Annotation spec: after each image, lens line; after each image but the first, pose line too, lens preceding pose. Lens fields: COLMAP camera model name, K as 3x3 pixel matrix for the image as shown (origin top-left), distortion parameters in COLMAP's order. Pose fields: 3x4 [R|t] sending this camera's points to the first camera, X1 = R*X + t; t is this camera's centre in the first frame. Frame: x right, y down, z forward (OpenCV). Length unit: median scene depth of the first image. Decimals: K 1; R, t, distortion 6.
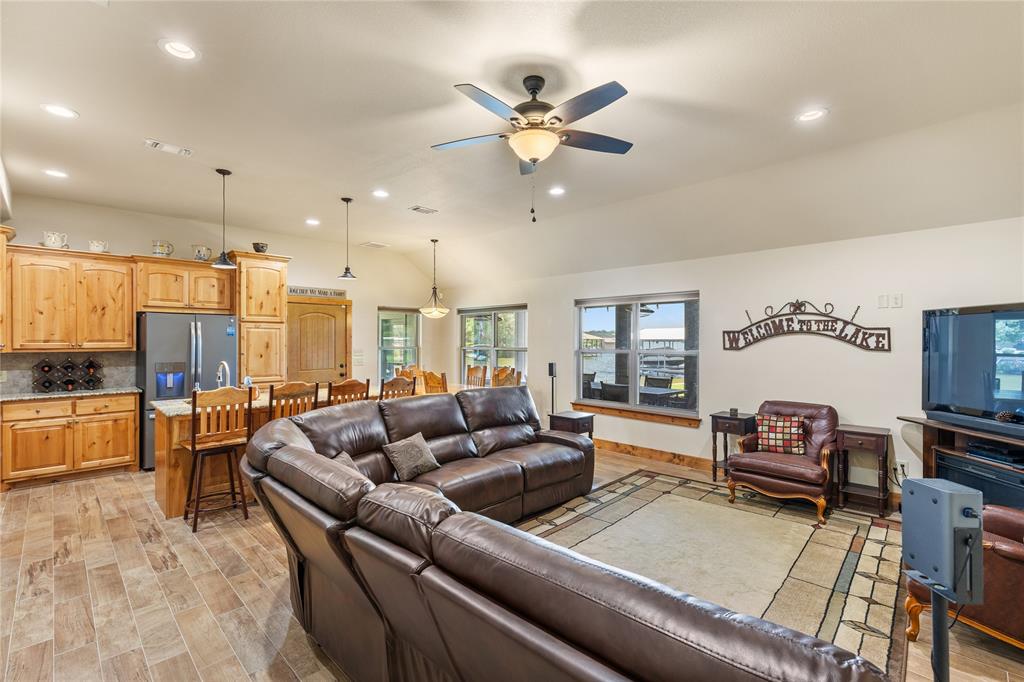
lens RADIAL K [[451.6, 0, 514.0], [0, 451.6, 340.4], [0, 0, 1]] dist [0.000007, -0.000616]
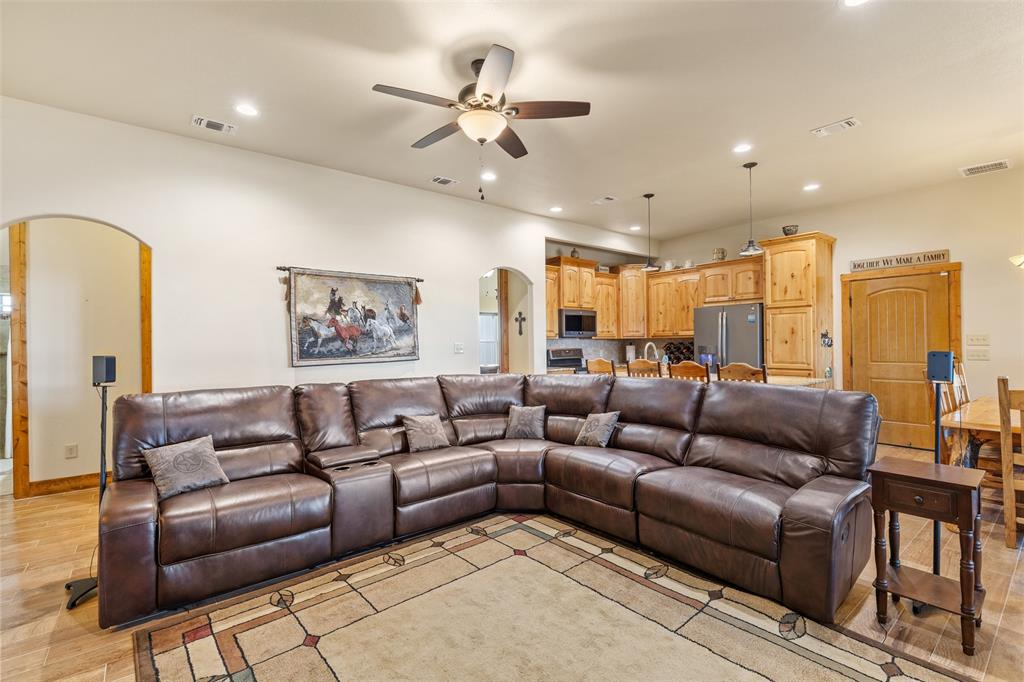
lens RADIAL K [[451.6, 0, 514.0], [0, 451.6, 340.4], [0, 0, 1]] dist [0.000007, -0.000616]
pose [[-0.100162, -0.003976, -0.994963, 0.547680], [0.010509, 0.999932, -0.005053, 0.034696], [0.994916, -0.010963, -0.100113, 0.599293]]
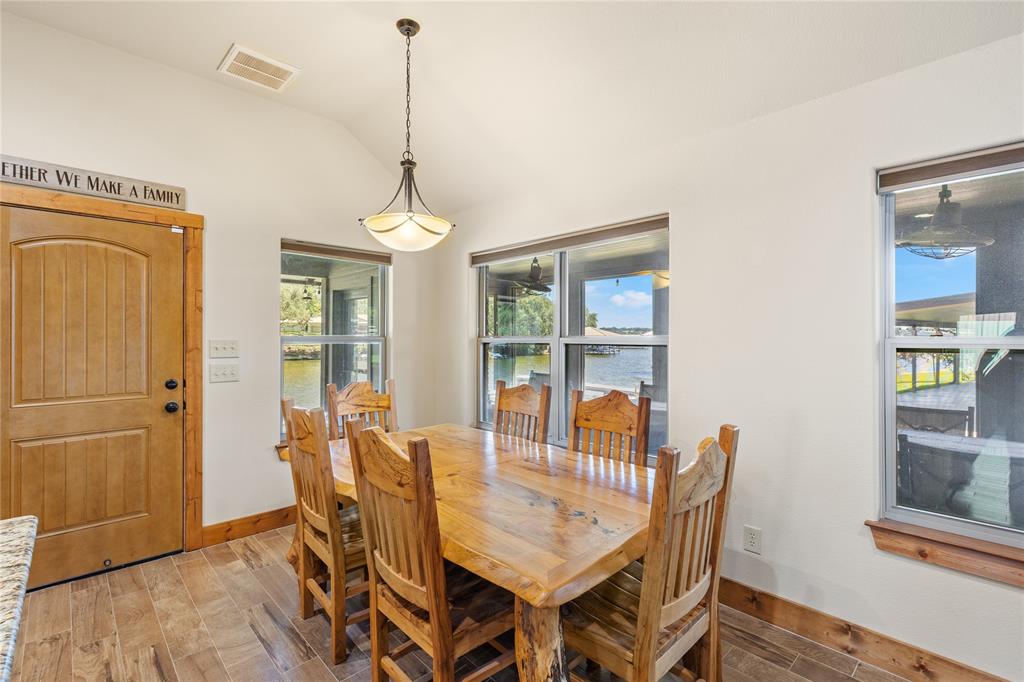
lens RADIAL K [[460.1, 0, 510.6], [0, 460.1, 334.6], [0, 0, 1]] dist [-0.000249, -0.000231]
pose [[0.999712, -0.000231, -0.023990, -0.122384], [0.000091, 0.999983, -0.005816, 0.023773], [0.023991, 0.005812, 0.999695, 0.895384]]
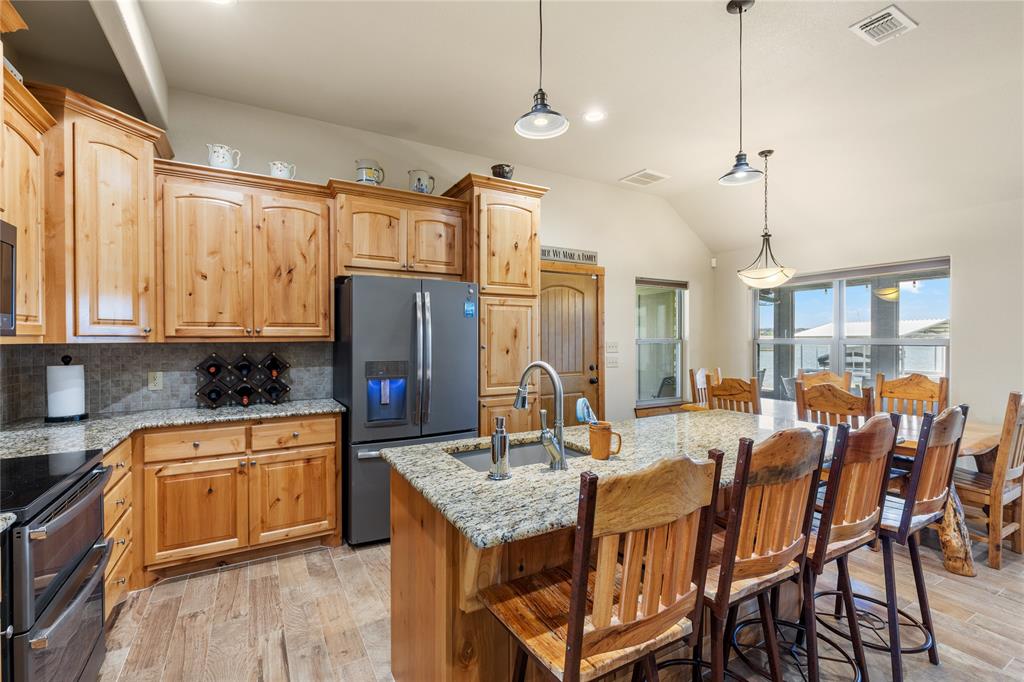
lens RADIAL K [[451.6, 0, 514.0], [0, 451.6, 340.4], [0, 0, 1]] dist [0.000007, -0.000616]
pose [[0.963548, -0.001787, -0.267530, -0.457006], [0.002450, 0.999995, 0.002145, 0.021659], [0.267525, -0.002723, 0.963547, 0.494935]]
